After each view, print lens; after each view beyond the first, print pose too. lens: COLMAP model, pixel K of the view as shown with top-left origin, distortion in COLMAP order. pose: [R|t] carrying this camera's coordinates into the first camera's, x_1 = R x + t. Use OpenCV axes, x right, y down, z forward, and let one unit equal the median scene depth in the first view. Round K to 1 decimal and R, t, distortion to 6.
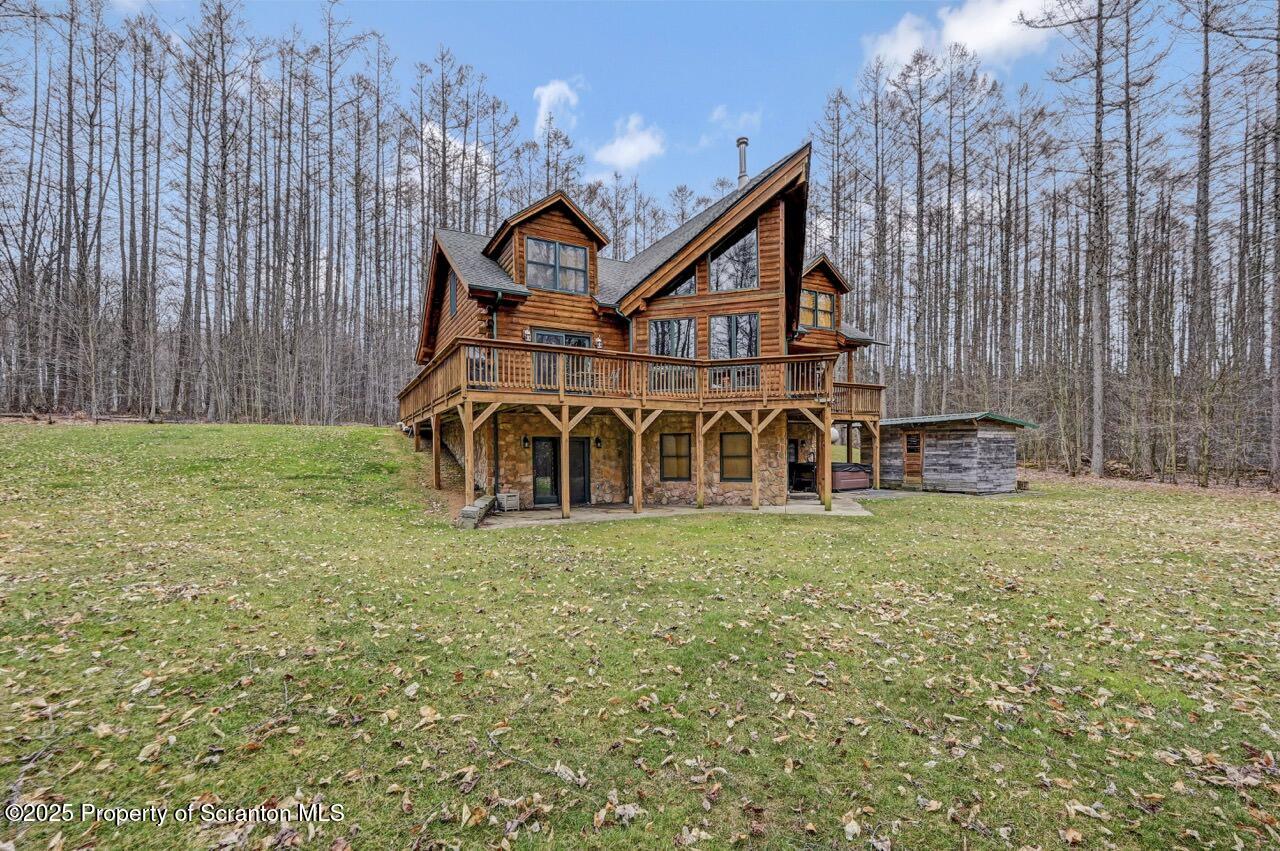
lens RADIAL K [[535.1, 0, 646.8], [0, 535.1, 453.9], [0, 0, 1]] dist [-0.000780, -0.000004]
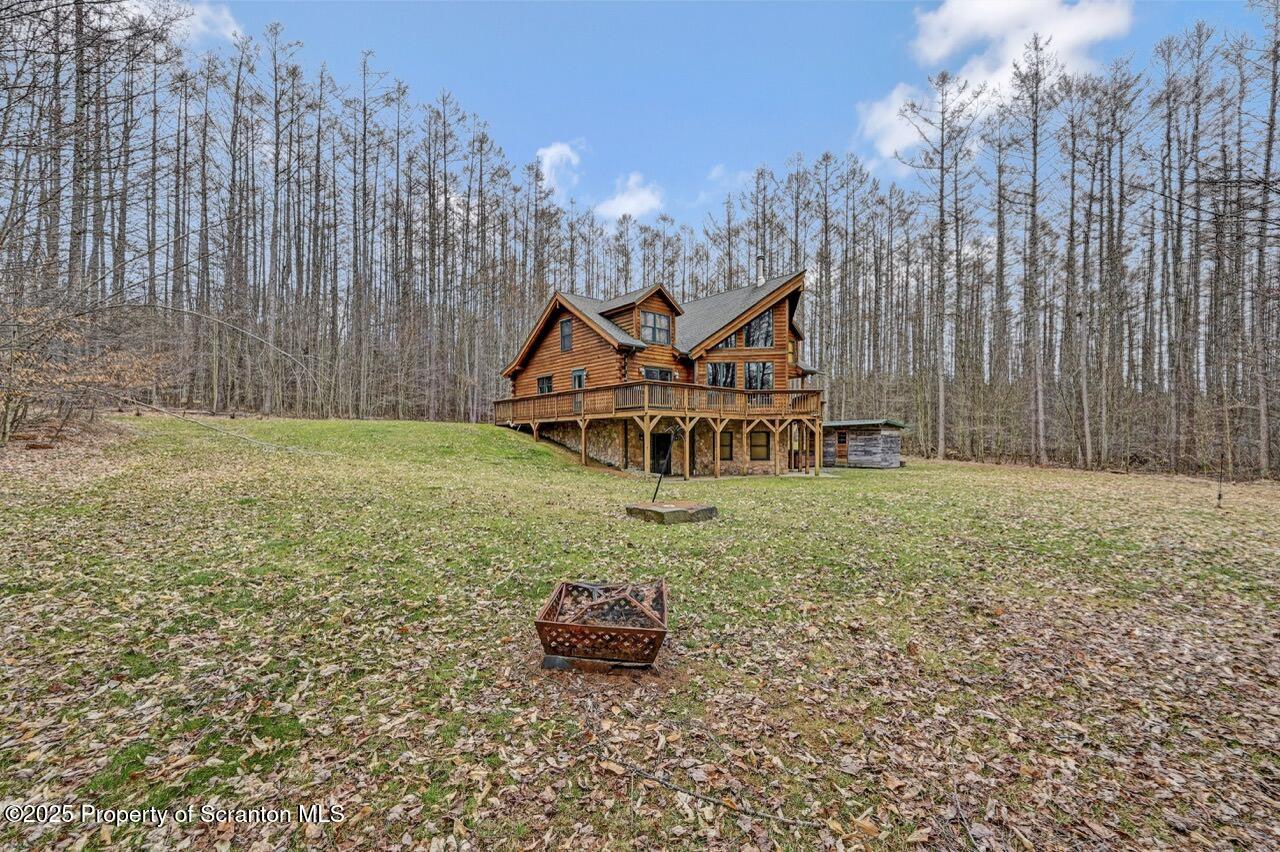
lens RADIAL K [[512.1, 0, 647.3], [0, 512.1, 442.0], [0, 0, 1]] dist [0.000219, 0.000000]
pose [[0.981465, 0.003673, 0.191604, -0.486366], [-0.003151, 0.999990, -0.003027, -0.000915], [-0.191614, 0.002367, 0.981468, -0.515831]]
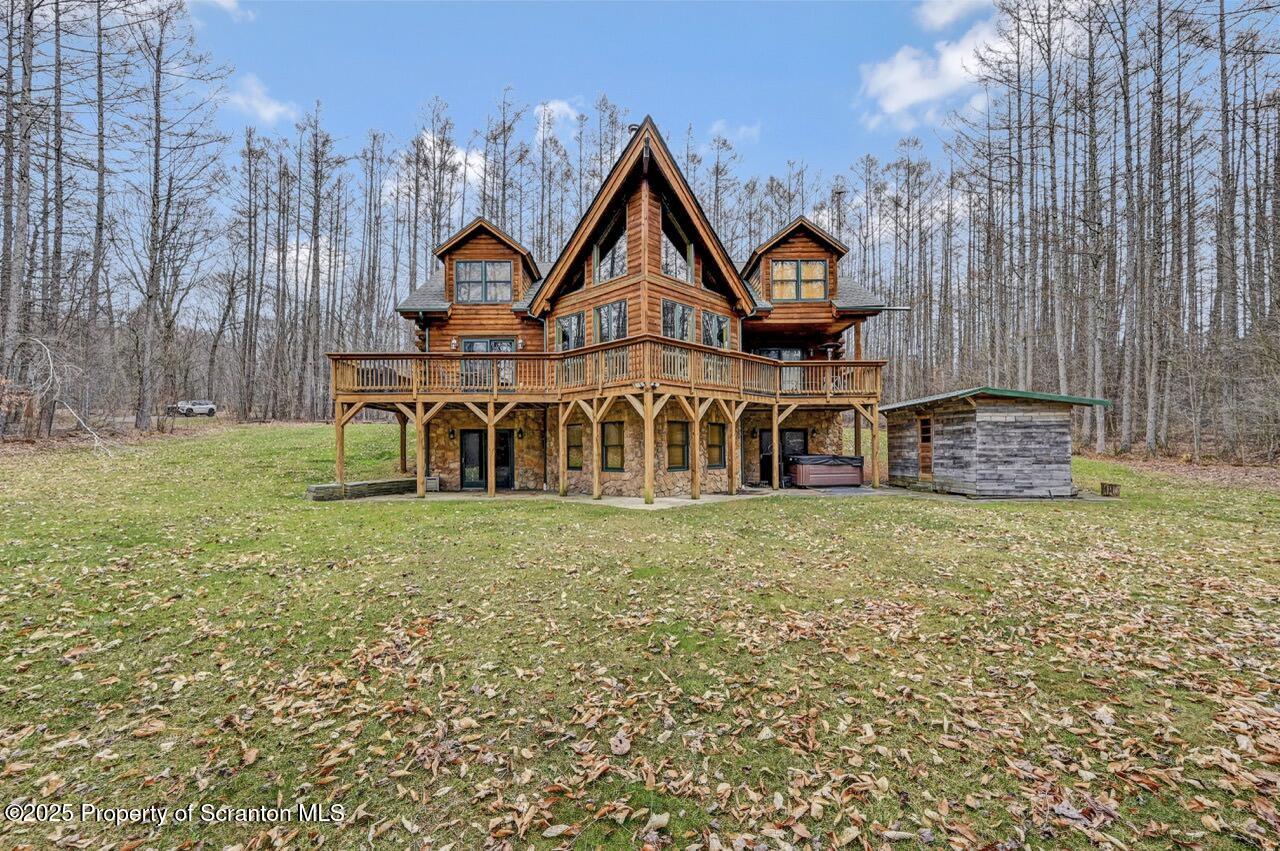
lens RADIAL K [[529.9, 0, 641.8], [0, 529.9, 438.8], [0, 0, 1]] dist [0.000061, 0.000004]
pose [[0.882660, -0.008454, -0.469936, 0.666052], [-0.000986, 0.999803, -0.019838, 0.010454], [0.470011, 0.017973, 0.882477, 0.156990]]
